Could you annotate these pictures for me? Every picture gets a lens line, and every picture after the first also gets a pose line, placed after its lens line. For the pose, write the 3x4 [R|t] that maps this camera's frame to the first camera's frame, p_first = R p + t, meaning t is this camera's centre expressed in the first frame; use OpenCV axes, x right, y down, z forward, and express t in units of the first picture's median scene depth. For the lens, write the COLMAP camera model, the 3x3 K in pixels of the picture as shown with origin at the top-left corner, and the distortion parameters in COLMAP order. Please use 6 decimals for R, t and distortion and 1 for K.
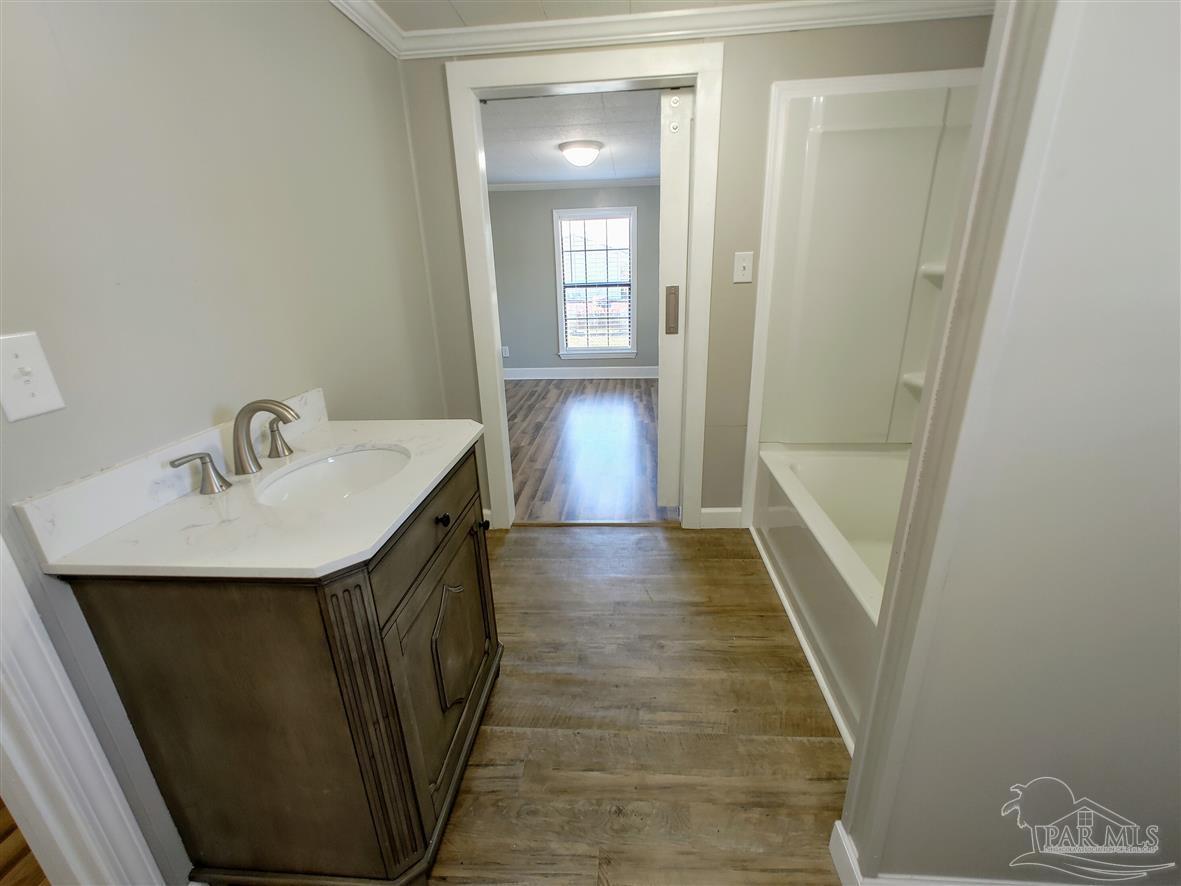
lens RADIAL K [[507.3, 0, 590.2], [0, 507.3, 444.7], [0, 0, 1]] dist [0.004090, 0.000633]
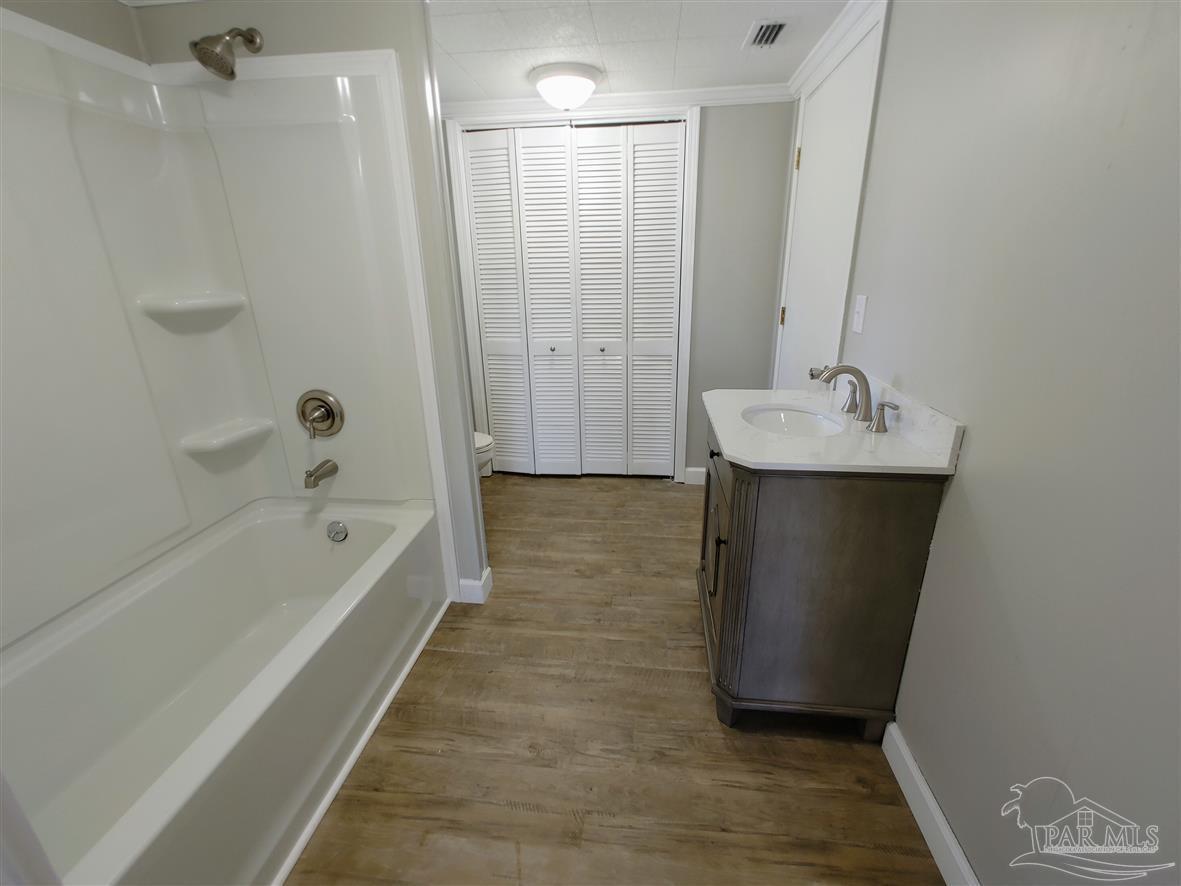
lens RADIAL K [[507.3, 0, 589.8], [0, 507.3, 439.5], [0, 0, 1]] dist [0.004090, 0.000633]
pose [[-0.997904, 0.037794, 0.052524, -0.017076], [0.062286, 0.781041, 0.621365, -0.588464], [-0.017539, 0.623334, -0.781759, 1.581503]]
